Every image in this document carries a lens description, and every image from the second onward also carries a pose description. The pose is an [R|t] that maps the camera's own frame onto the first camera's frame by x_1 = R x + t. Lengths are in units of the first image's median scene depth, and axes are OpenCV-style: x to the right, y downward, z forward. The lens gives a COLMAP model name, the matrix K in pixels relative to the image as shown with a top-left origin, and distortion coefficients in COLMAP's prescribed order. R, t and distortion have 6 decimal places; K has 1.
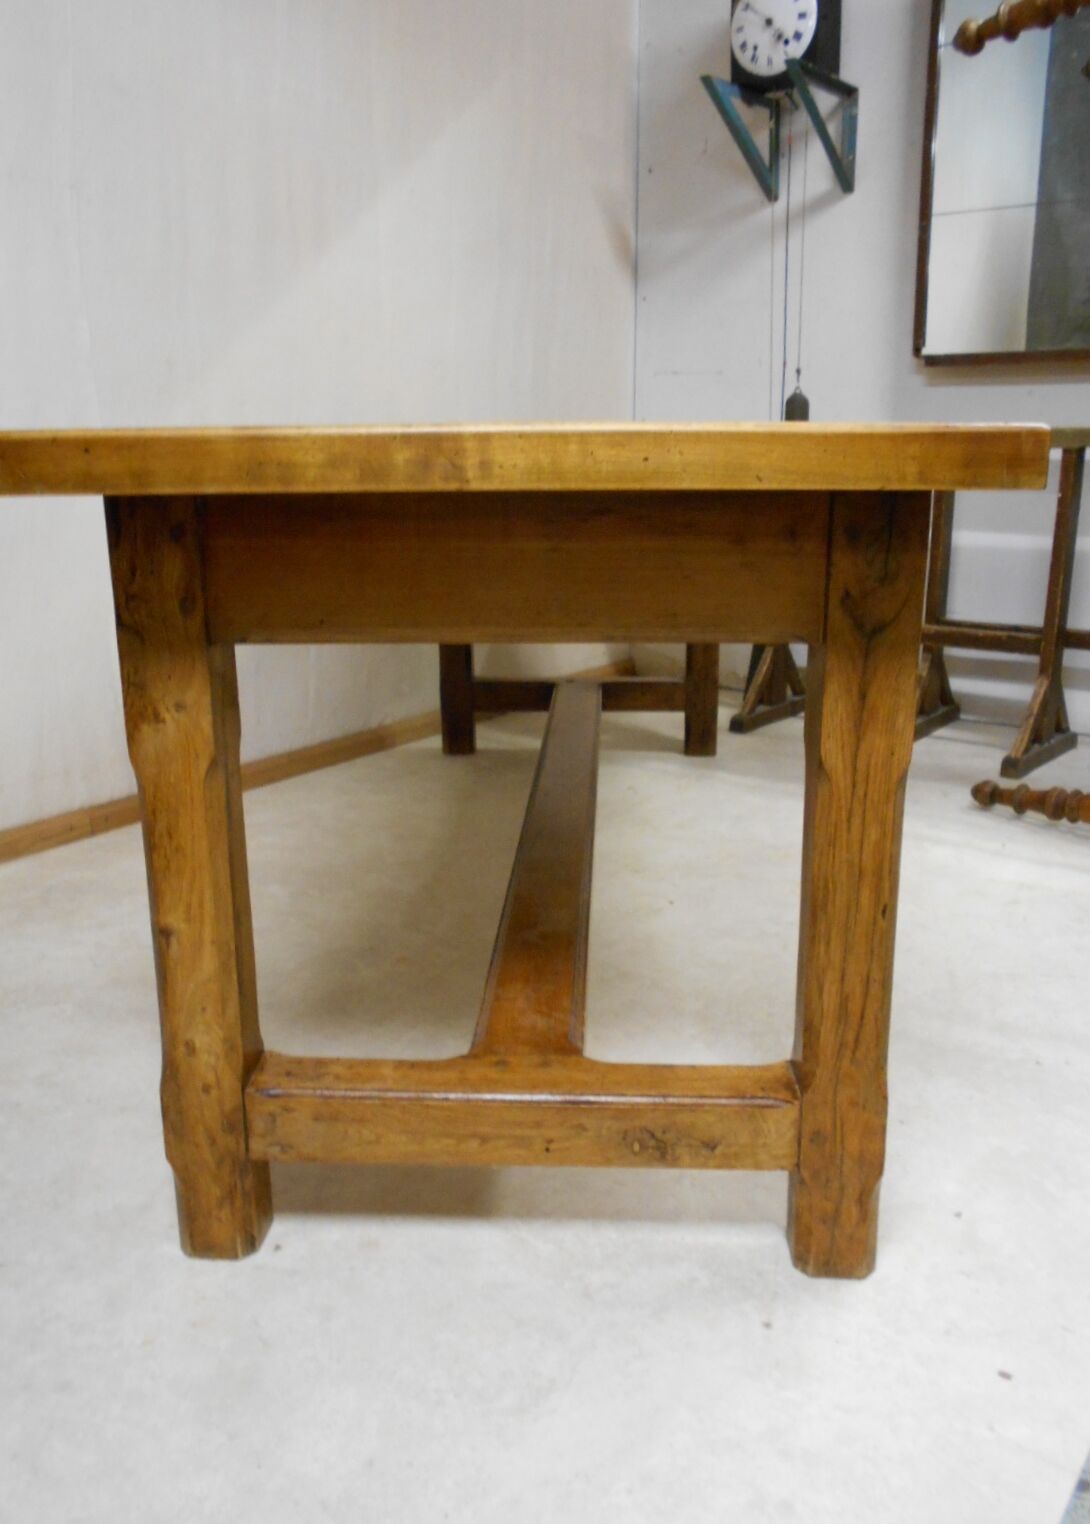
lens RADIAL K [[1187.1, 0, 545.0], [0, 1187.1, 762.0], [0, 0, 1]] dist [-0.005820, -0.001244]
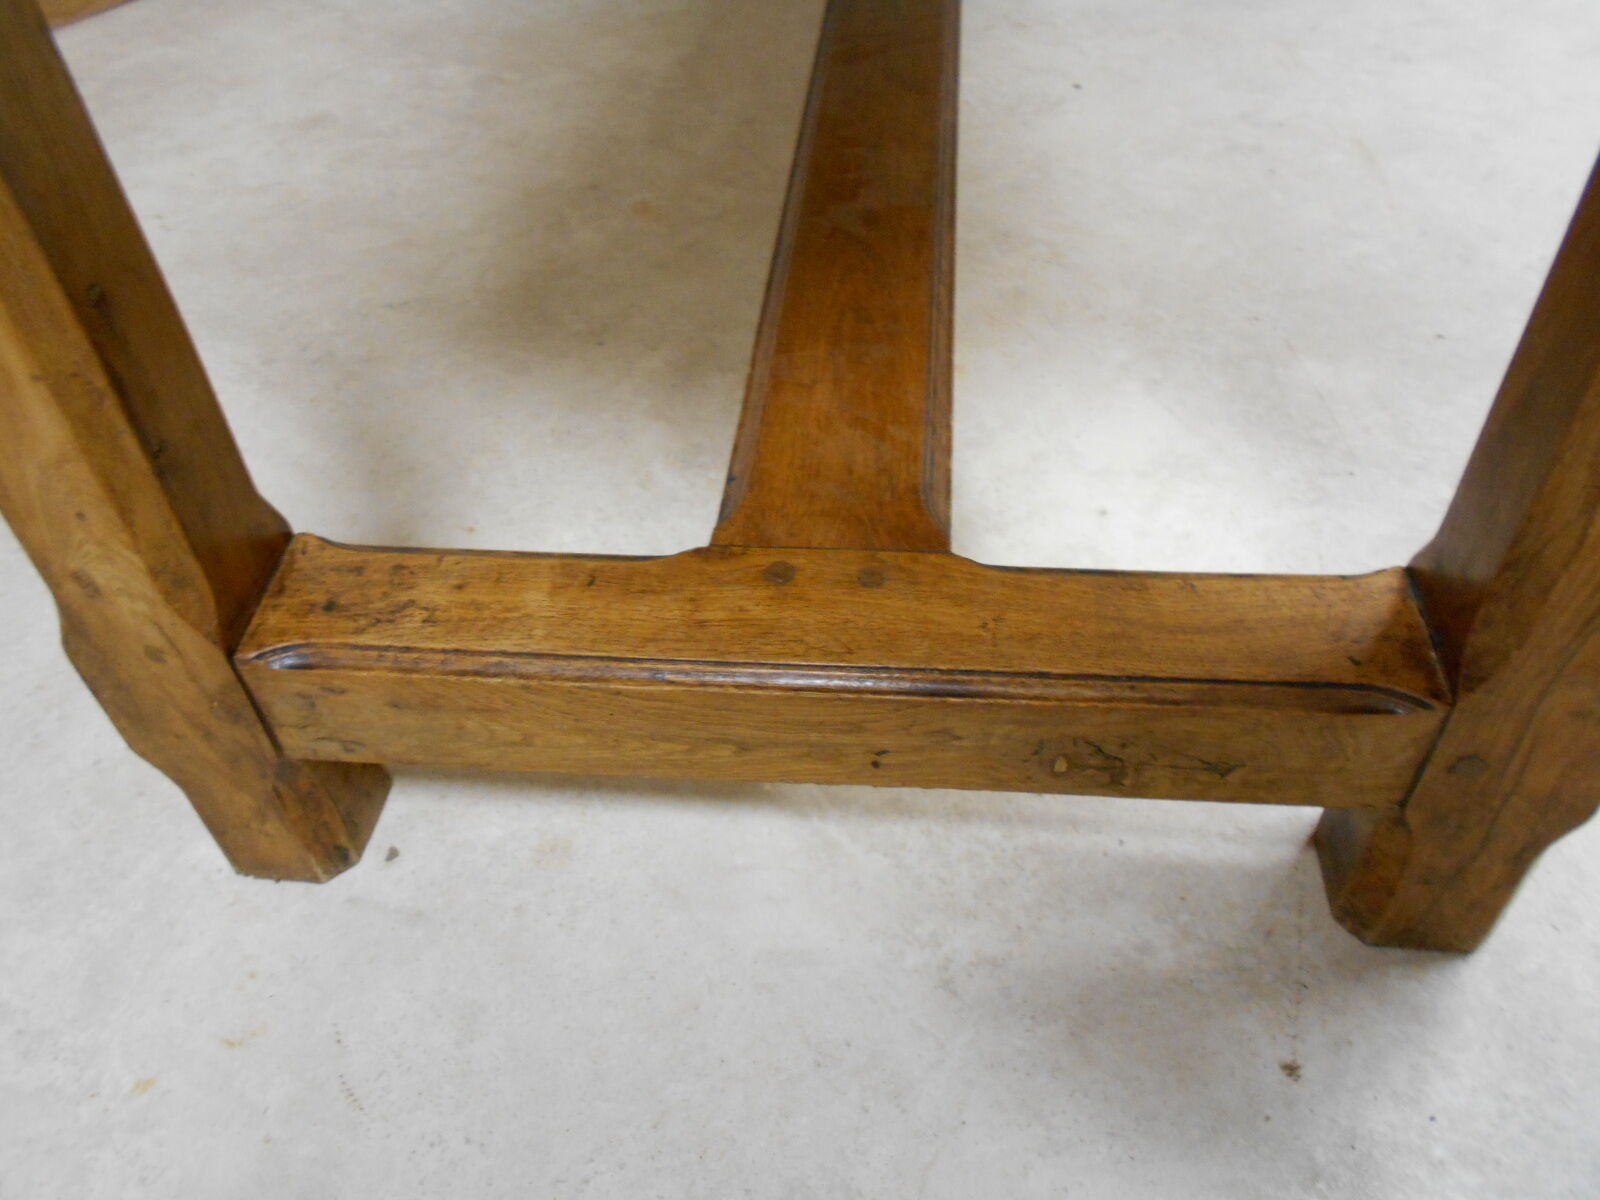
lens RADIAL K [[1232.8, 0, 800.0], [0, 1232.8, 600.0], [0, 0, 1]] dist [0.002042, 0.001893]
pose [[0.998341, 0.006647, -0.057199, 0.000000], [0.024648, 0.848398, 0.528785, 0.003004], [0.052042, -0.529317, 0.846827, 0.592592]]
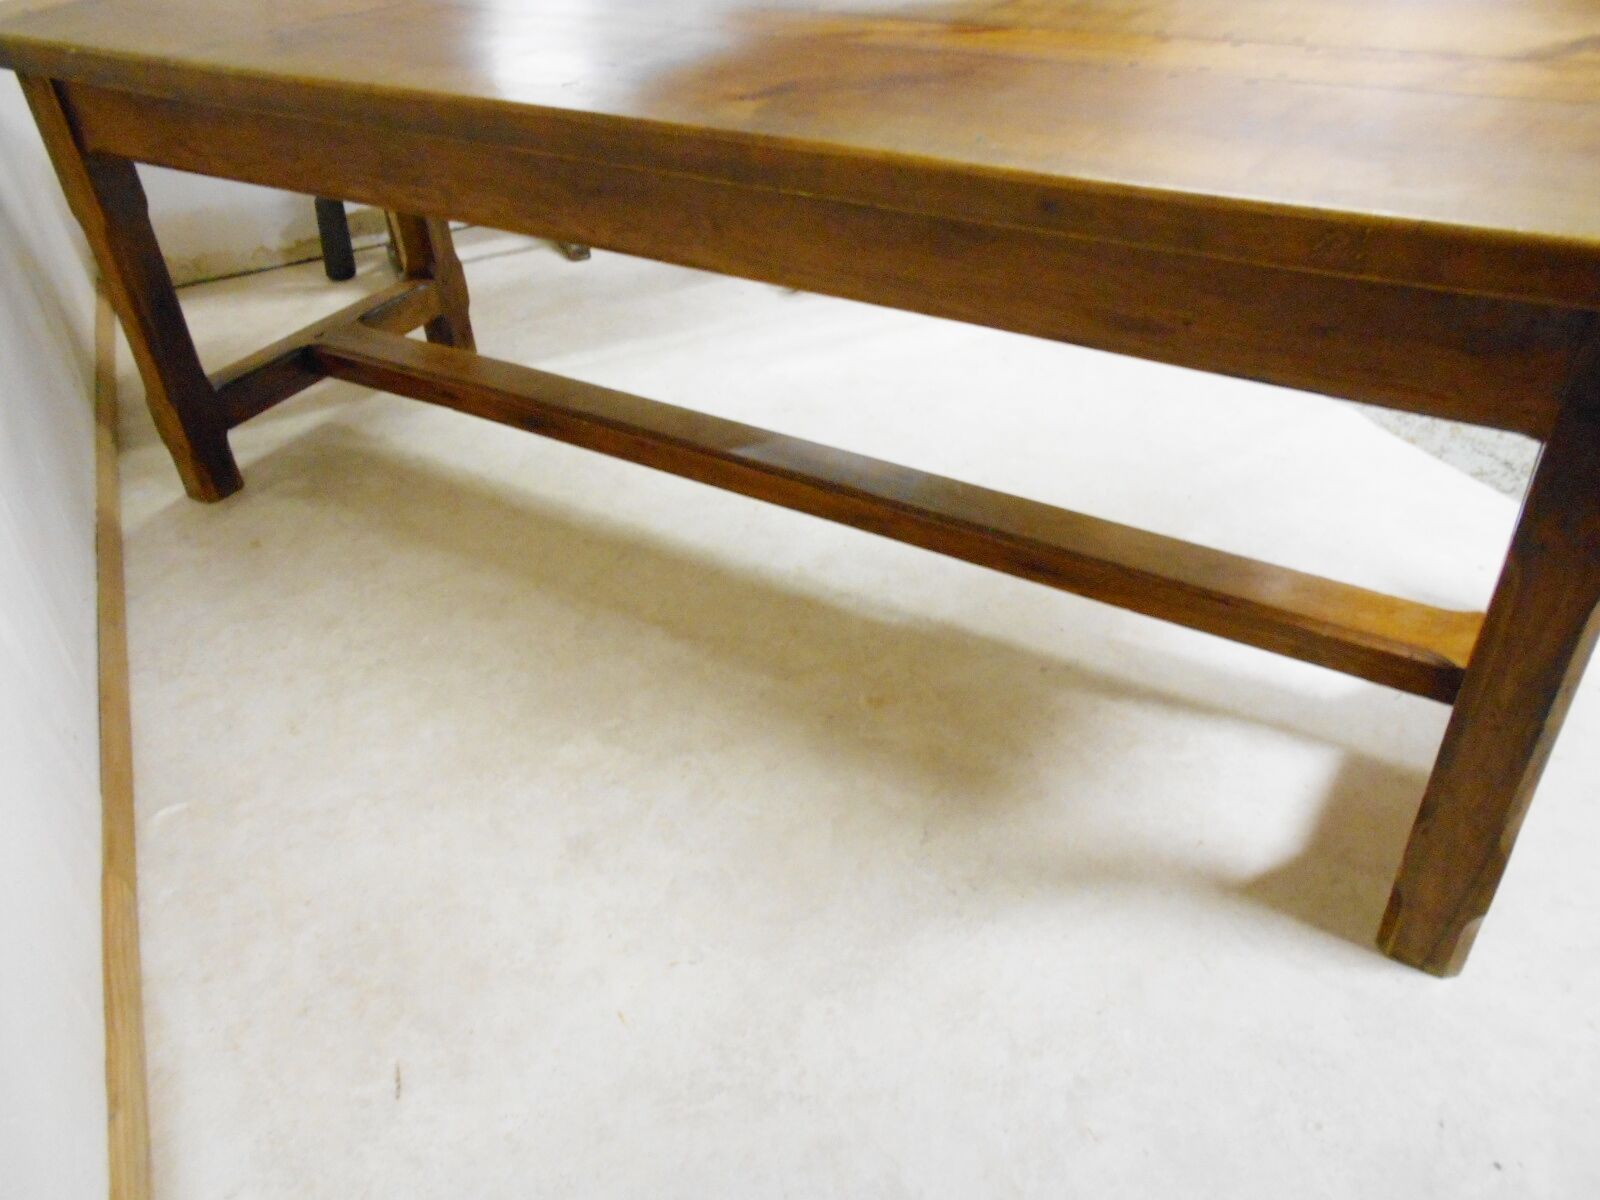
lens RADIAL K [[1232.8, 0, 800.0], [0, 1232.8, 600.0], [0, 0, 1]] dist [0.002042, 0.001893]
pose [[0.495157, -0.550537, 0.672108, -1.247556], [0.263385, 0.832317, 0.487727, -0.629364], [-0.827918, -0.064478, 0.557130, 0.895348]]
